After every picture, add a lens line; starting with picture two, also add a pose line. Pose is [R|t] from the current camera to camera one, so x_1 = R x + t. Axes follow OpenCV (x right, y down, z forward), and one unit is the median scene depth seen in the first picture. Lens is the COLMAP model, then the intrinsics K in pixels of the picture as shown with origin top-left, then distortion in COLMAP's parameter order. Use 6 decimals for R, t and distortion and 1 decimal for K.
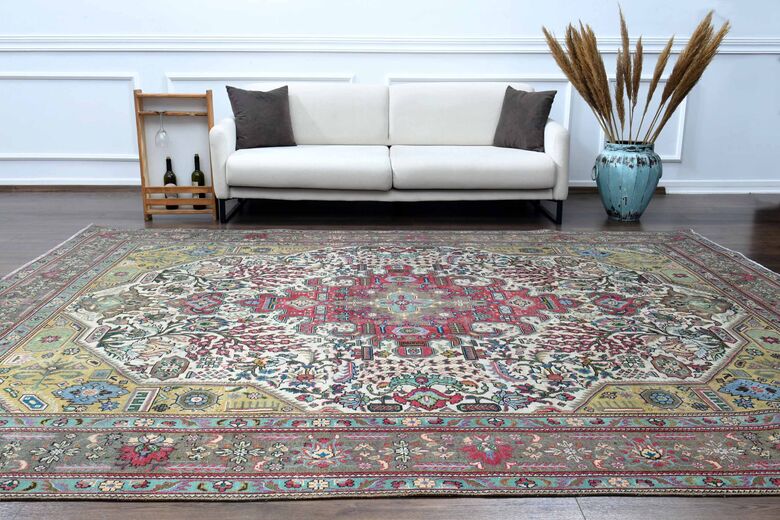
lens RADIAL K [[698.9, 0, 390.6], [0, 698.9, 259.6], [0, 0, 1]] dist [-0.001765, -0.024069]
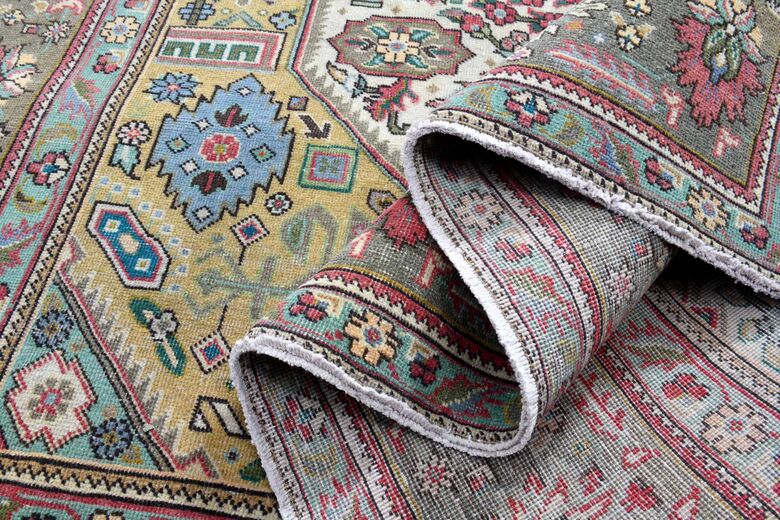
lens RADIAL K [[698.9, 0, 390.5], [0, 698.9, 258.2], [0, 0, 1]] dist [-0.001765, -0.024069]
pose [[-0.182427, 0.807679, -0.560691, 0.652769], [-0.304012, 0.495980, 0.813376, -0.083527], [0.935039, 0.318838, 0.155064, 0.907632]]
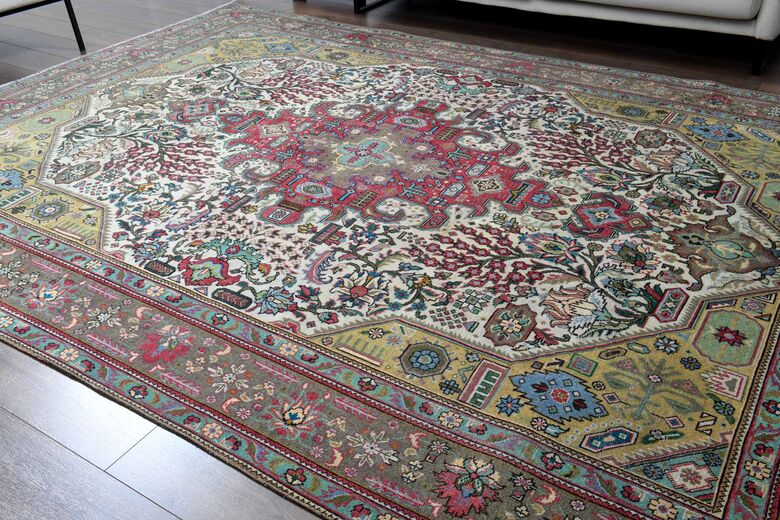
lens RADIAL K [[746.4, 0, 390.7], [0, 746.4, 261.0], [0, 0, 1]] dist [0.021034, 0.000000]
pose [[0.826641, 0.286823, -0.484146, 0.619674], [-0.122065, 0.931263, 0.343293, -0.157857], [0.549332, -0.224683, 0.804831, 0.281692]]
